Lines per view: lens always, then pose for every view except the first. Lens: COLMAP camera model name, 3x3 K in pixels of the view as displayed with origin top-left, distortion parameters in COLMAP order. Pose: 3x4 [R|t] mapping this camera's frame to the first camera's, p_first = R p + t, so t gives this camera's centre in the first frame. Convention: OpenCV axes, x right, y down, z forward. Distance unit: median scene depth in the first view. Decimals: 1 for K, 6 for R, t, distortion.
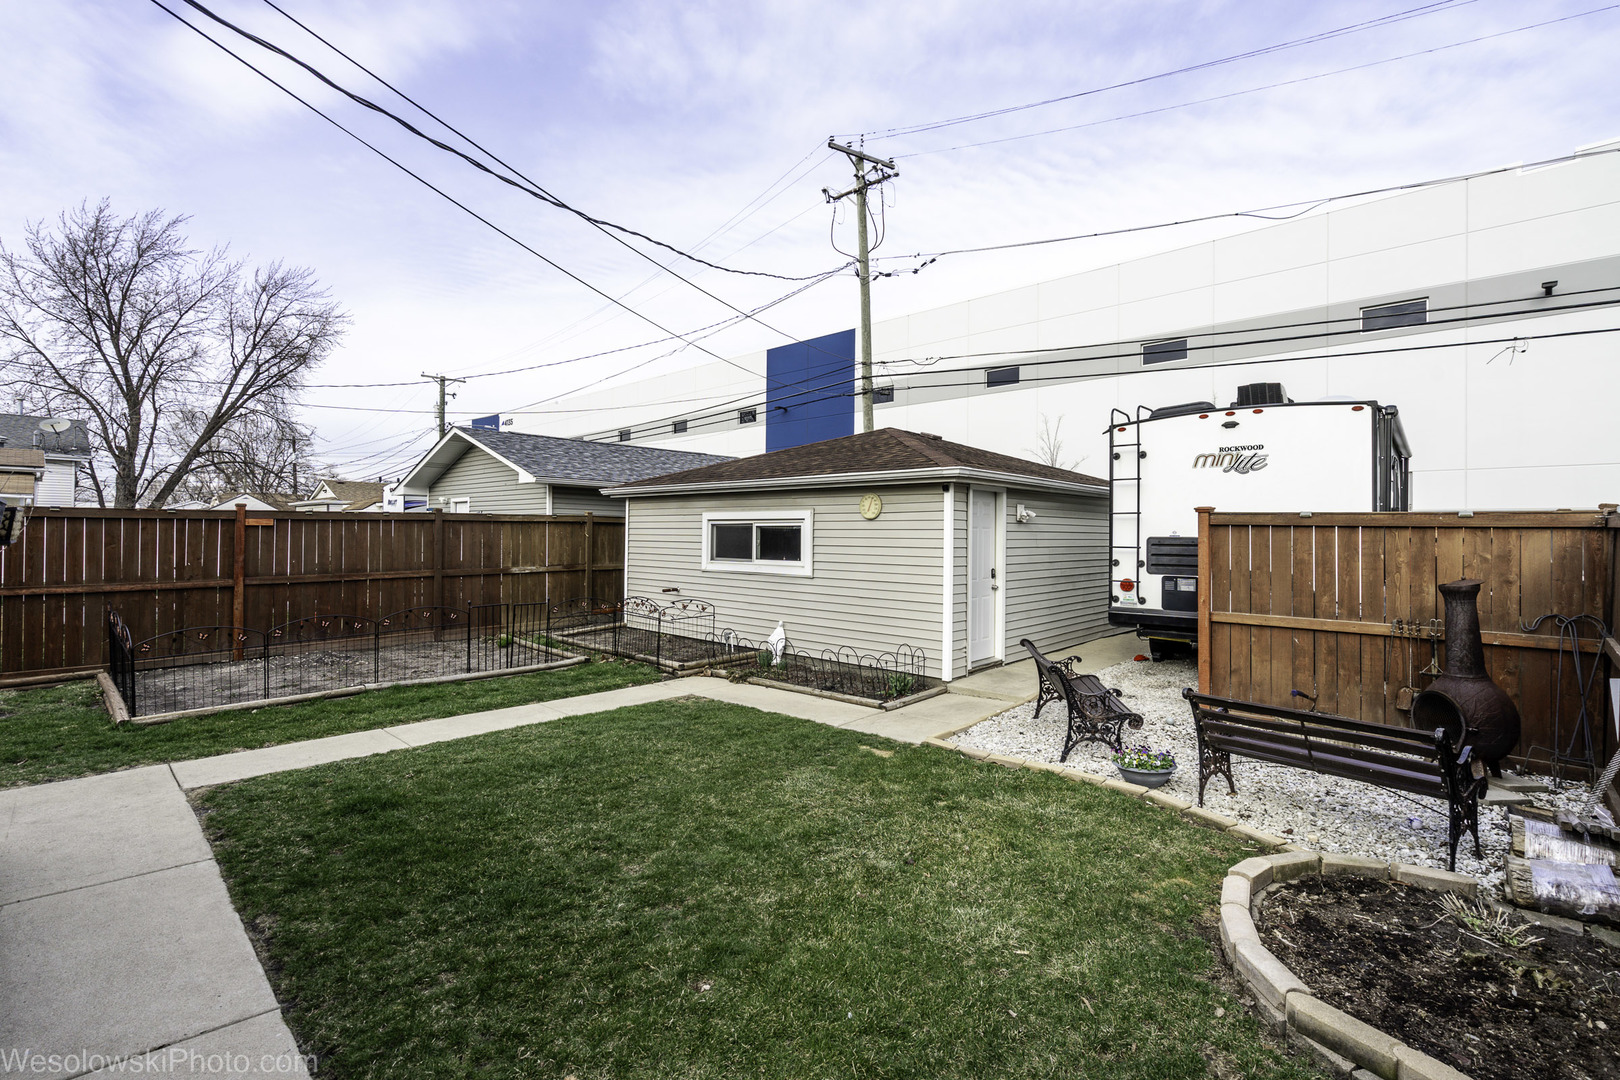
lens RADIAL K [[733.7, 0, 813.7], [0, 733.7, 538.0], [0, 0, 1]] dist [-0.003206, 0.001123]
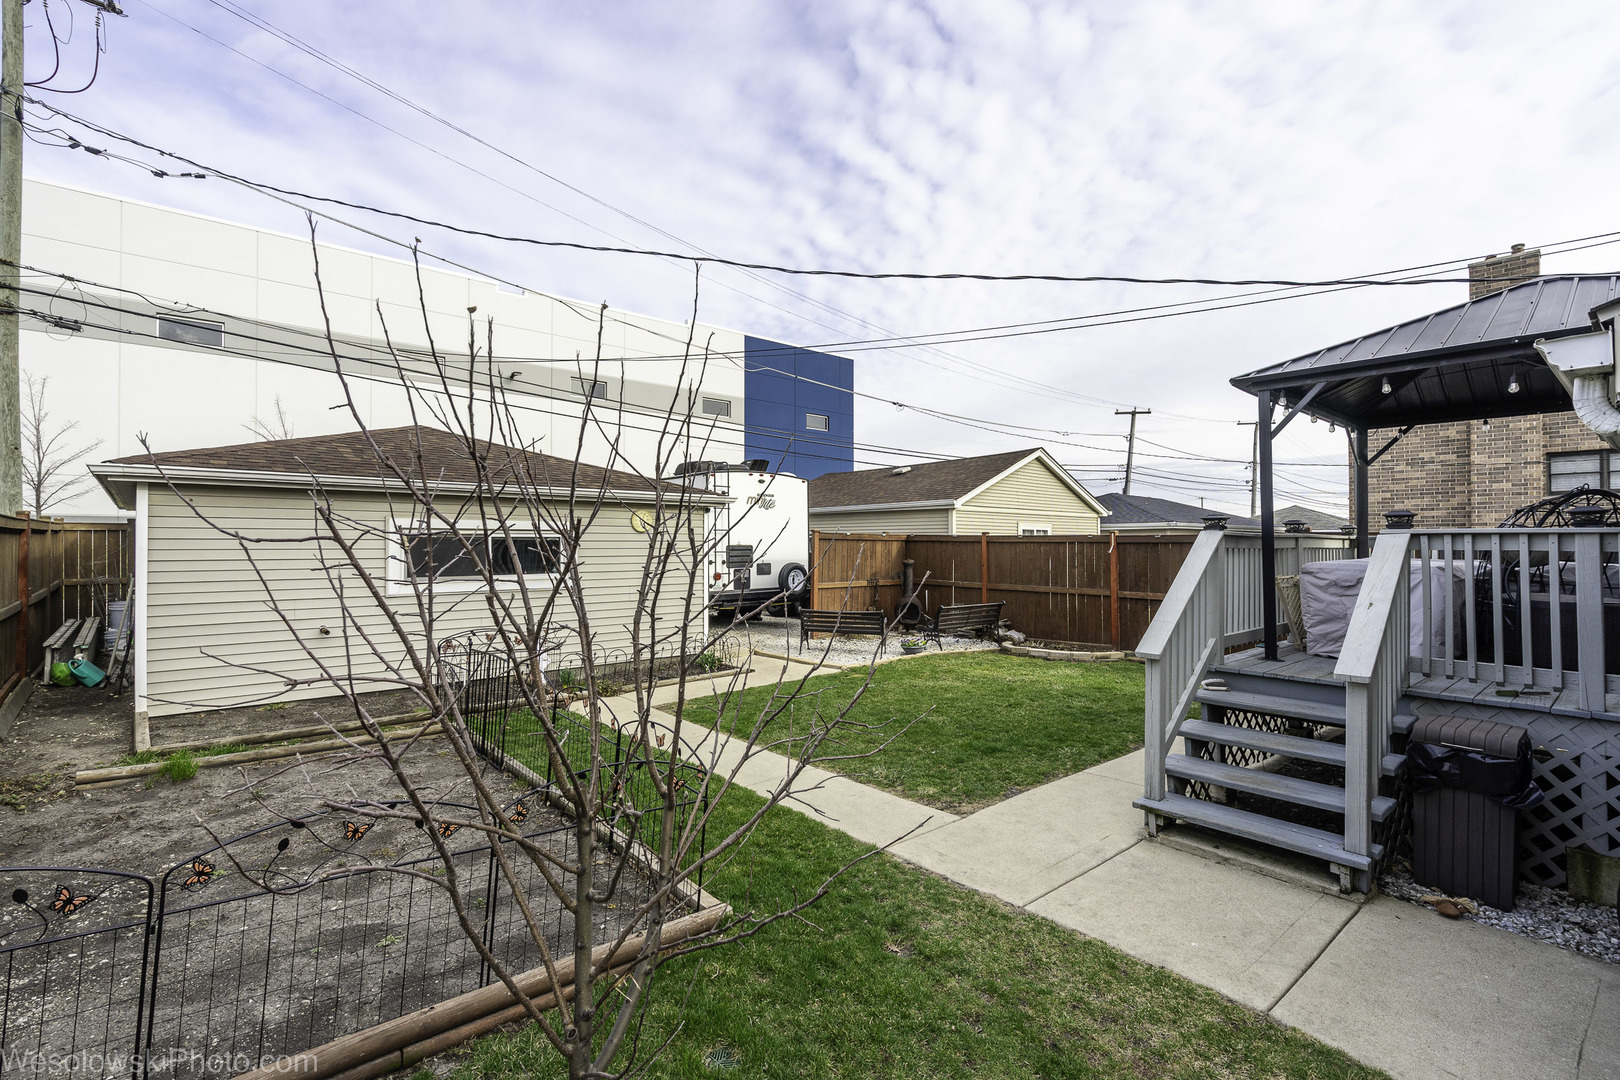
lens RADIAL K [[733.7, 0, 813.7], [0, 733.7, 538.0], [0, 0, 1]] dist [-0.003206, 0.001123]
pose [[0.098738, -0.003331, 0.995108, -1.849921], [-0.000619, 0.999994, 0.003408, -0.037513], [-0.995113, -0.000952, 0.098735, 1.093212]]
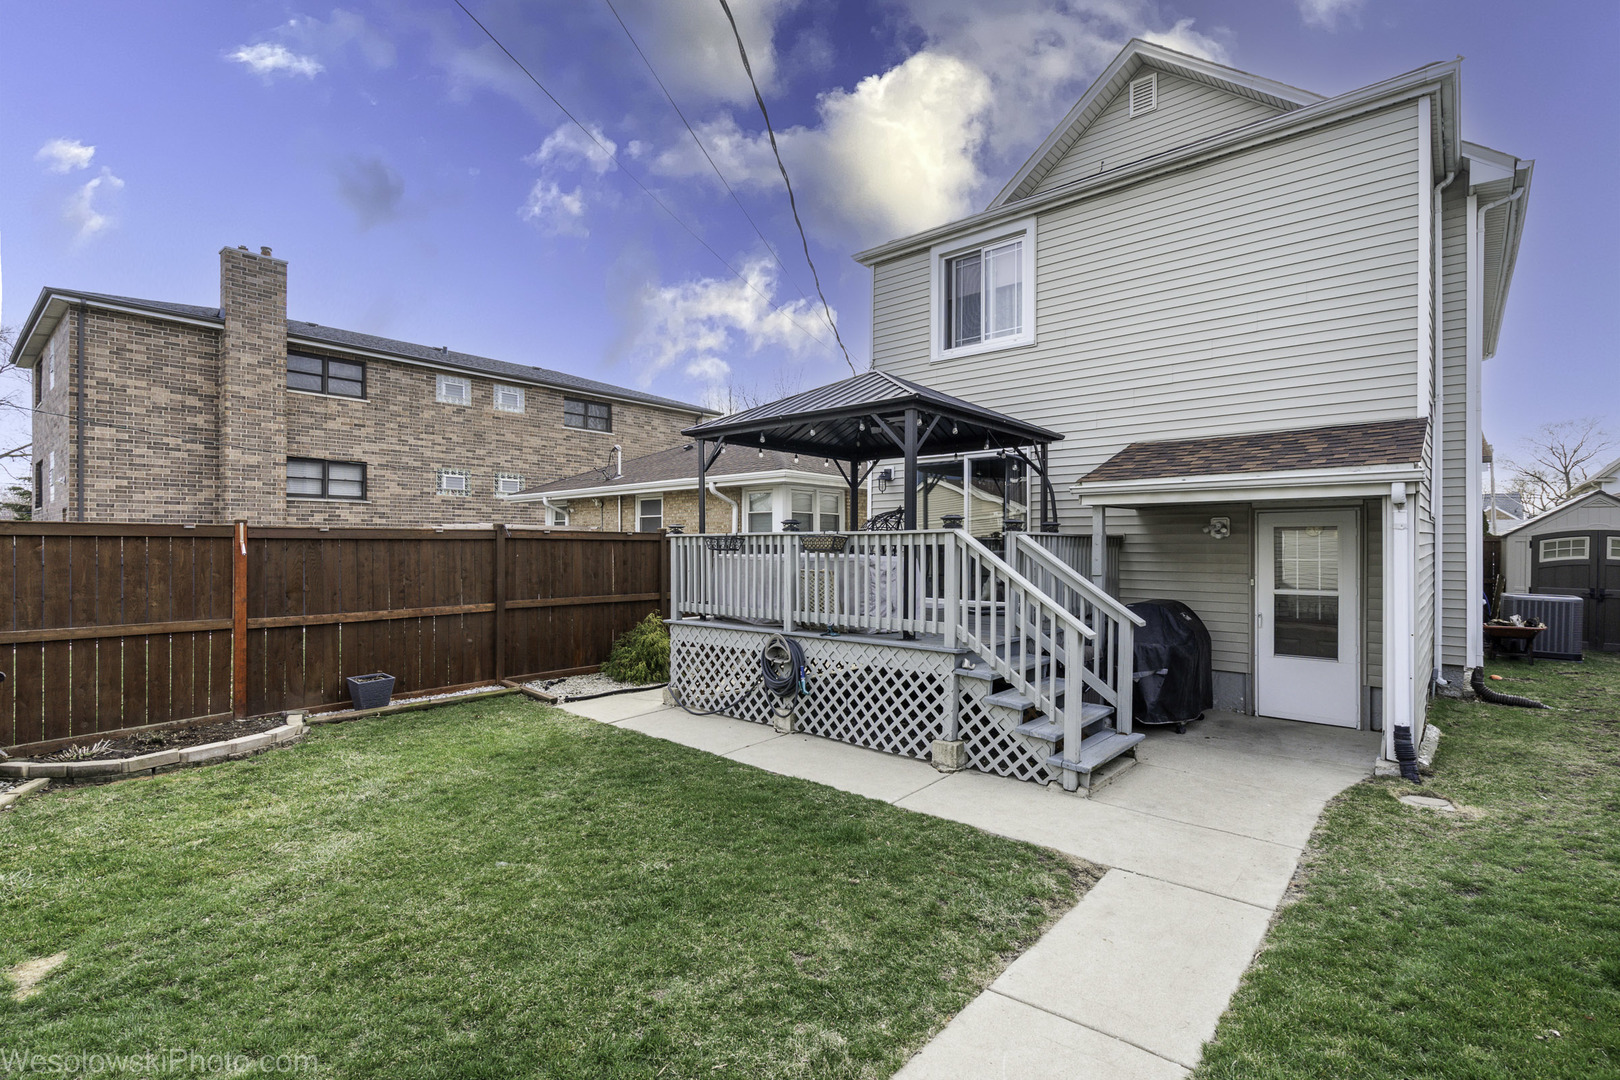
lens RADIAL K [[733.7, 0, 813.7], [0, 733.7, 538.0], [0, 0, 1]] dist [-0.003206, 0.001123]
pose [[-0.998508, -0.010181, -0.053652, -0.478494], [-0.009717, 0.999913, -0.008898, -0.014304], [0.053738, -0.008363, -0.998520, 1.786700]]
